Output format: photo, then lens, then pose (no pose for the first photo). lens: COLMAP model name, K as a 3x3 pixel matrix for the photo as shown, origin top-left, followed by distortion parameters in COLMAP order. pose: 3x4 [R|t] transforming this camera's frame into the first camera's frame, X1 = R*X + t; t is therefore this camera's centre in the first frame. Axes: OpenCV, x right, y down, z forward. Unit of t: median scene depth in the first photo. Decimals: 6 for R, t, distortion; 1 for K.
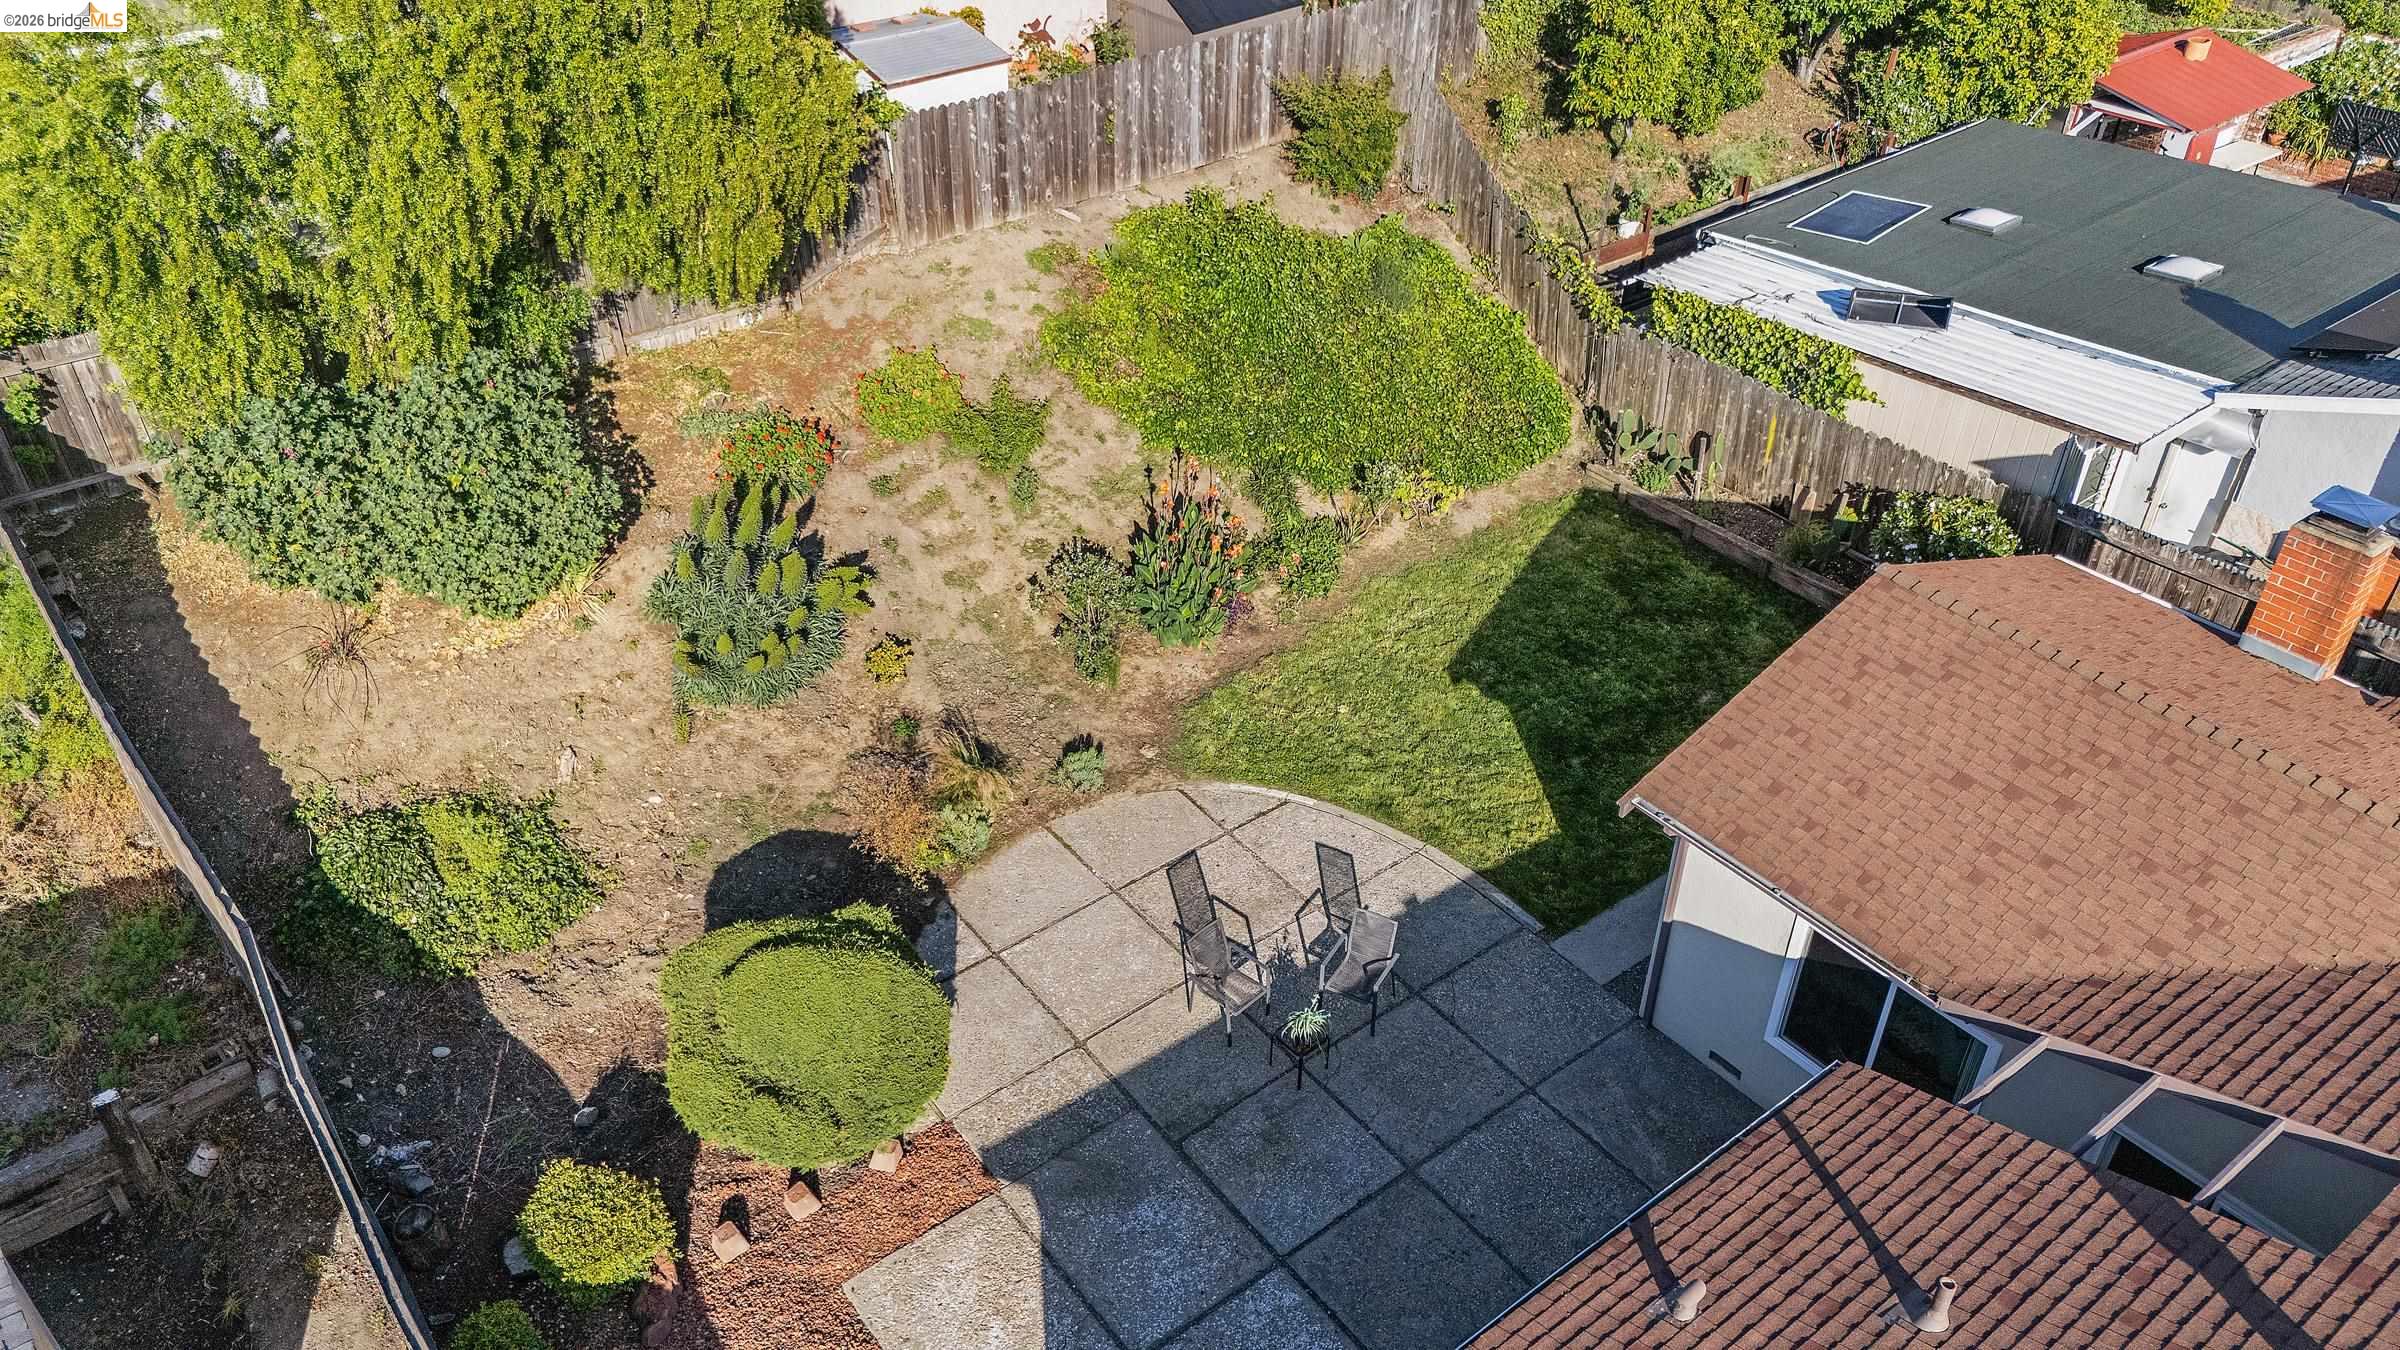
lens RADIAL K [[1741.4, 0, 1200.0], [0, 1741.4, 675.0], [0, 0, 1]] dist [0.119158, -0.078579]
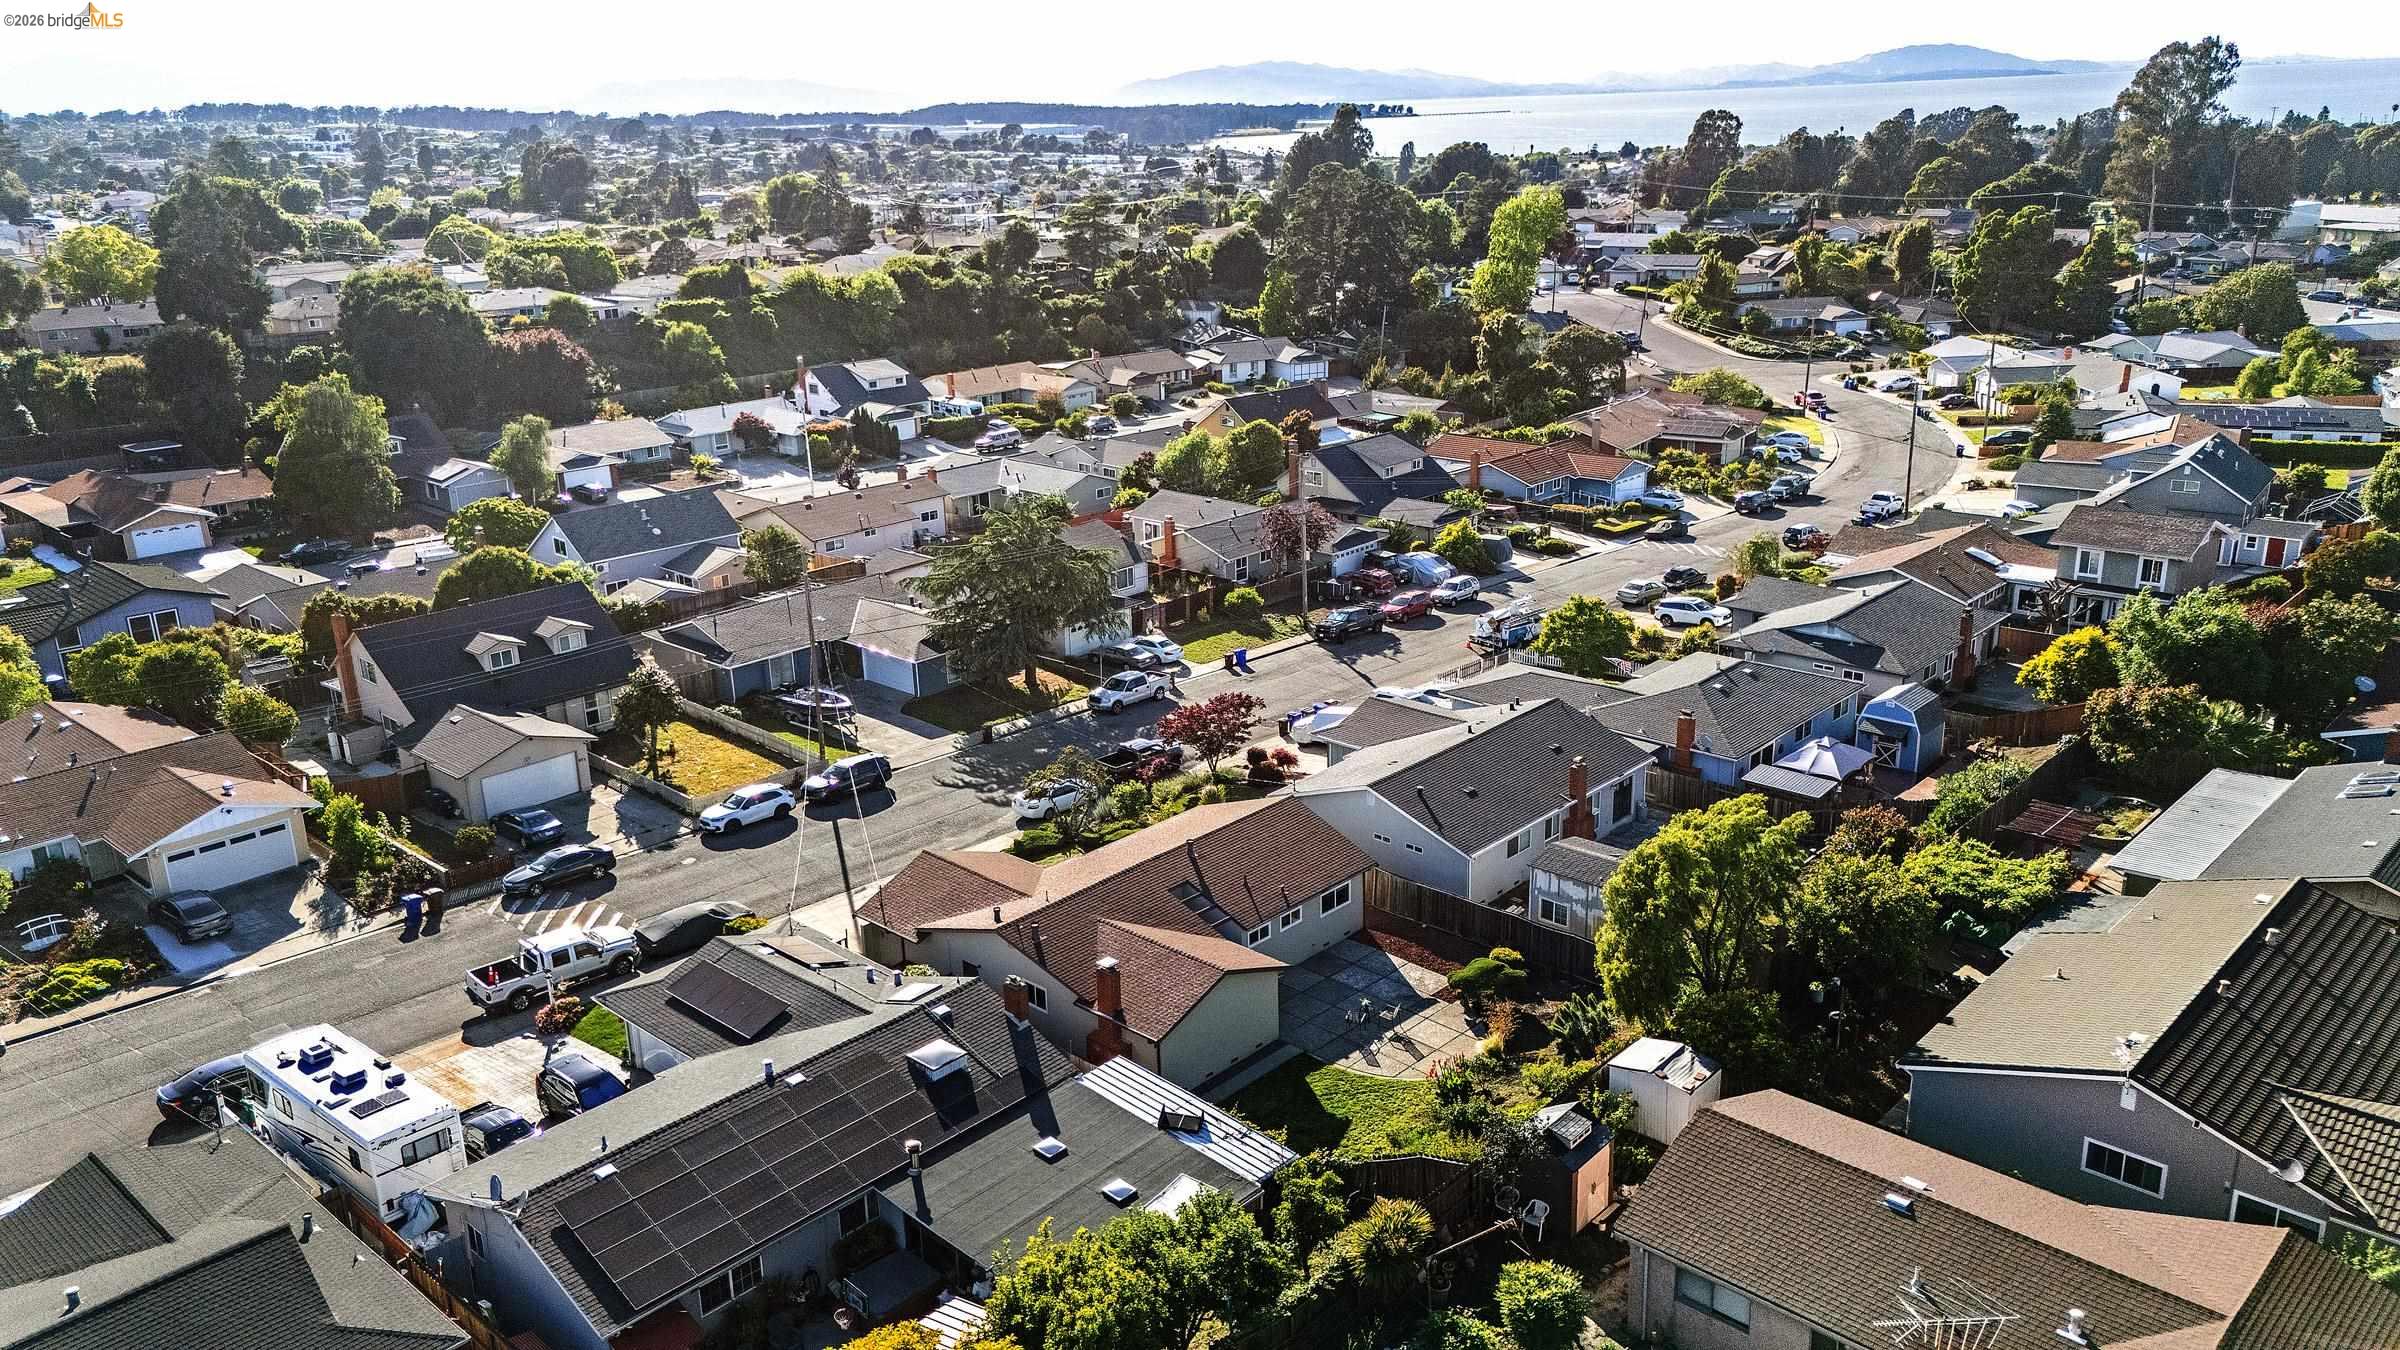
lens RADIAL K [[1755.3, 0, 1204.6], [0, 1755.3, 677.2], [0, 0, 1]] dist [0.117223, -0.073533]
pose [[-0.987044, 0.066301, -0.146114, 0.662203], [-0.079154, 0.590908, 0.802846, -2.357970], [0.139569, 0.804010, -0.578004, 1.868966]]
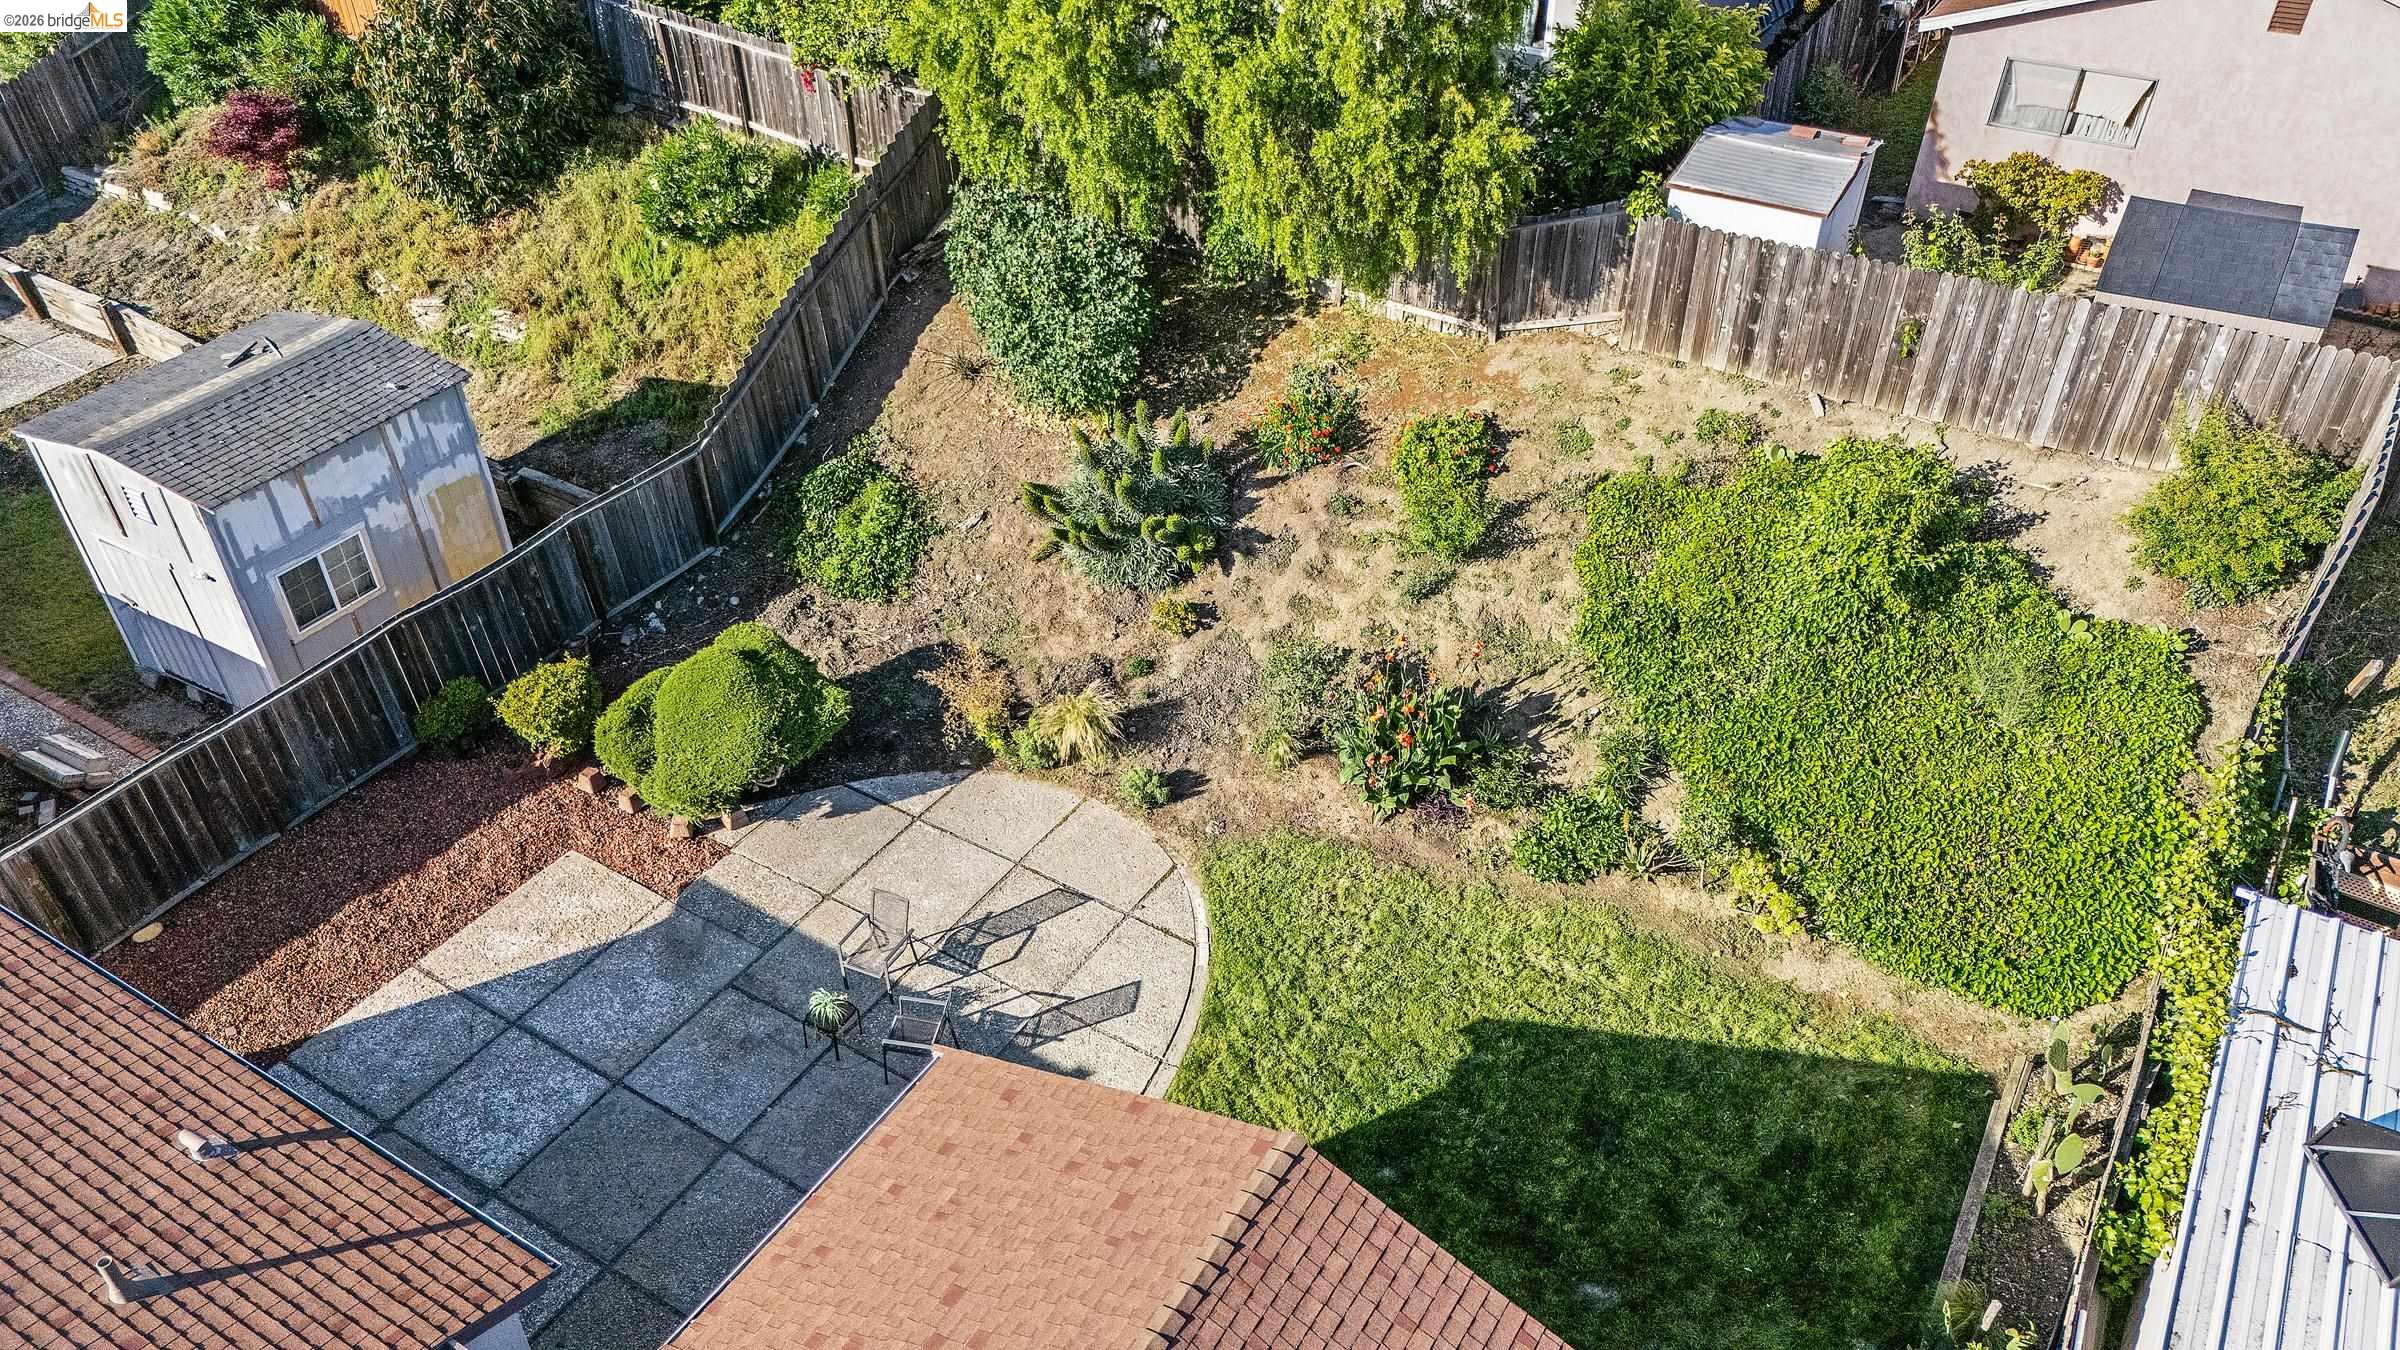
lens RADIAL K [[1755.3, 0, 1204.6], [0, 1755.3, 677.2], [0, 0, 1]] dist [0.117223, -0.073533]
pose [[0.340715, 0.573342, -0.745112, 0.600829], [-0.547103, 0.765433, 0.338807, -0.324116], [0.764586, 0.292216, 0.574472, 0.354604]]
